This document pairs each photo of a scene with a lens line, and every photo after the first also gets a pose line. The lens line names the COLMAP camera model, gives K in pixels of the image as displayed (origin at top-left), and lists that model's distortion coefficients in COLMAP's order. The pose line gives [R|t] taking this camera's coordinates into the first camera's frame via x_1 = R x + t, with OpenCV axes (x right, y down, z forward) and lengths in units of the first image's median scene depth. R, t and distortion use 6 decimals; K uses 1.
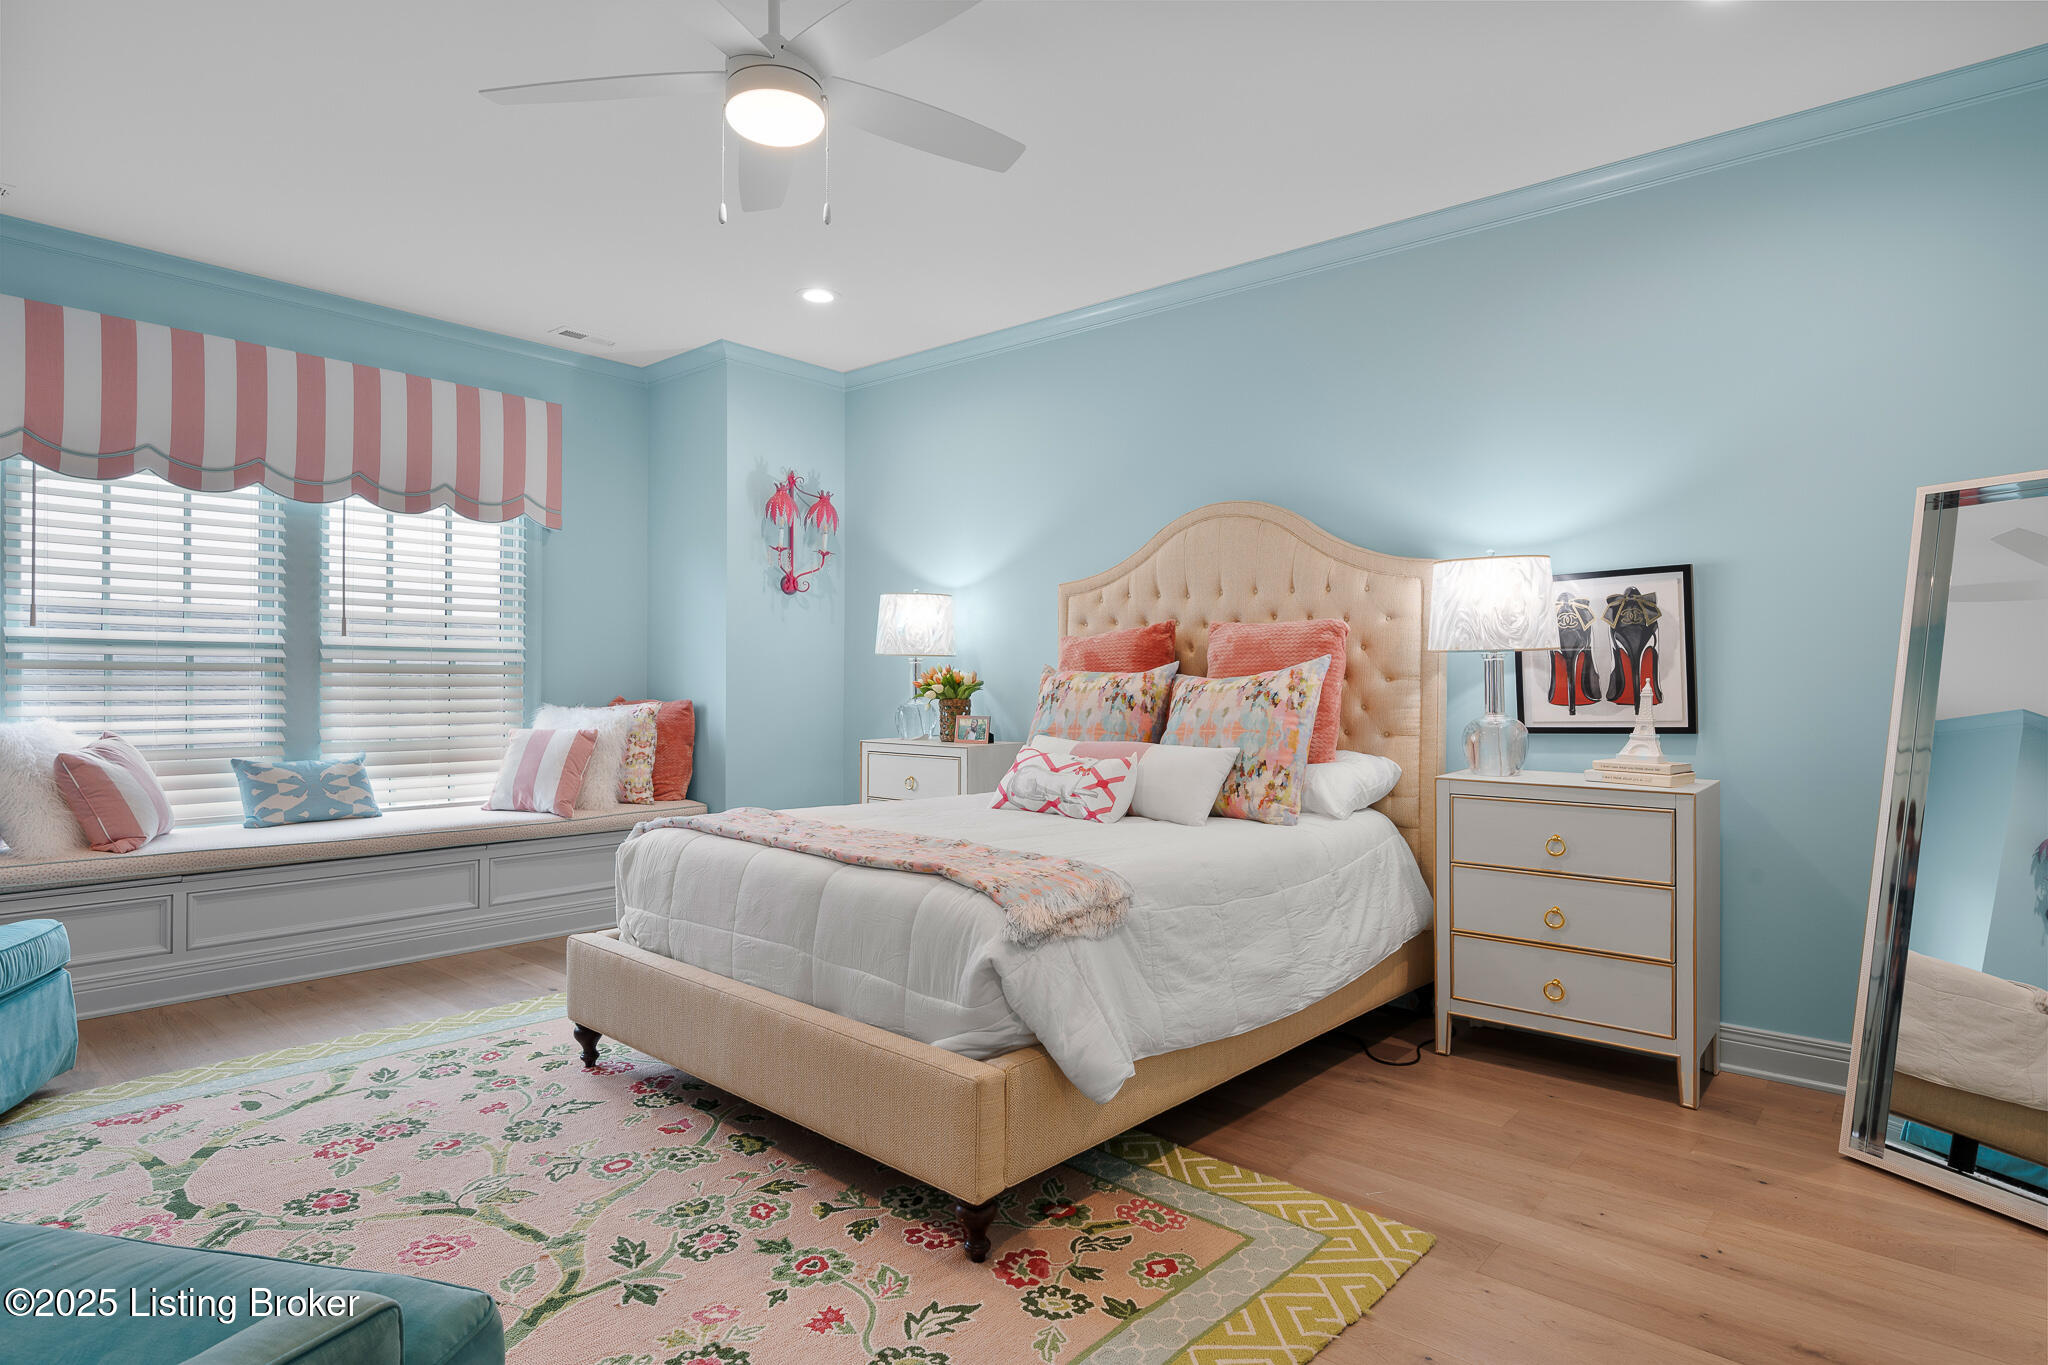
lens RADIAL K [[1128.7, 0, 1024.0], [0, 1128.7, 682.5], [0, 0, 1]] dist [-0.001742, 0.000608]
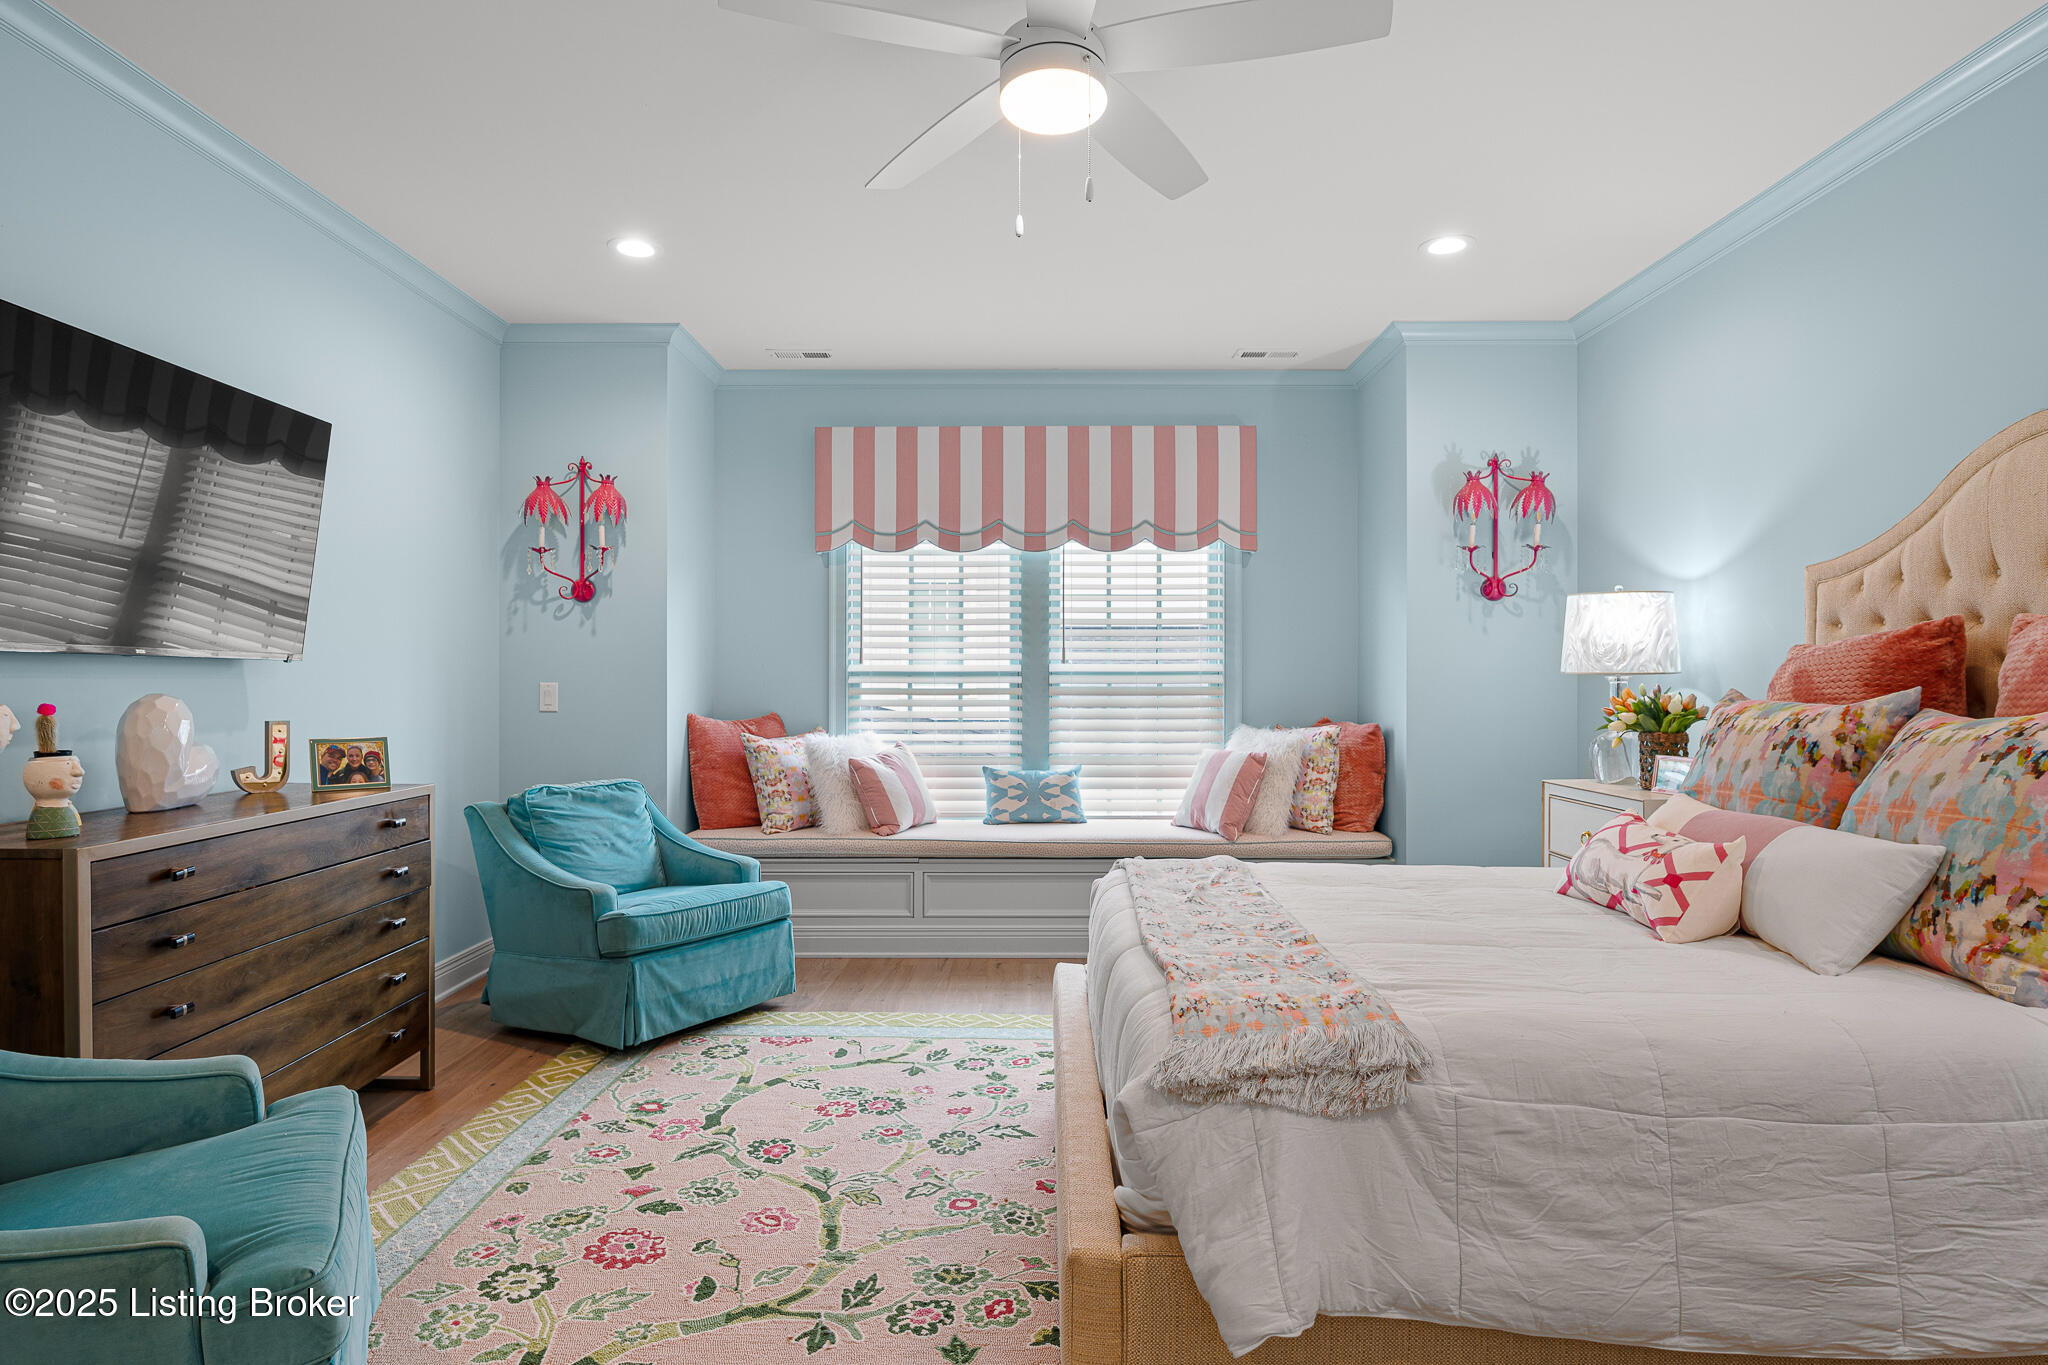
lens RADIAL K [[1128.7, 0, 1024.0], [0, 1128.7, 682.5], [0, 0, 1]] dist [-0.001742, 0.000608]
pose [[0.644396, -0.004805, -0.764676, 0.301575], [0.004430, 0.999987, -0.002550, -0.022922], [0.764679, -0.001745, 0.644409, 0.266150]]
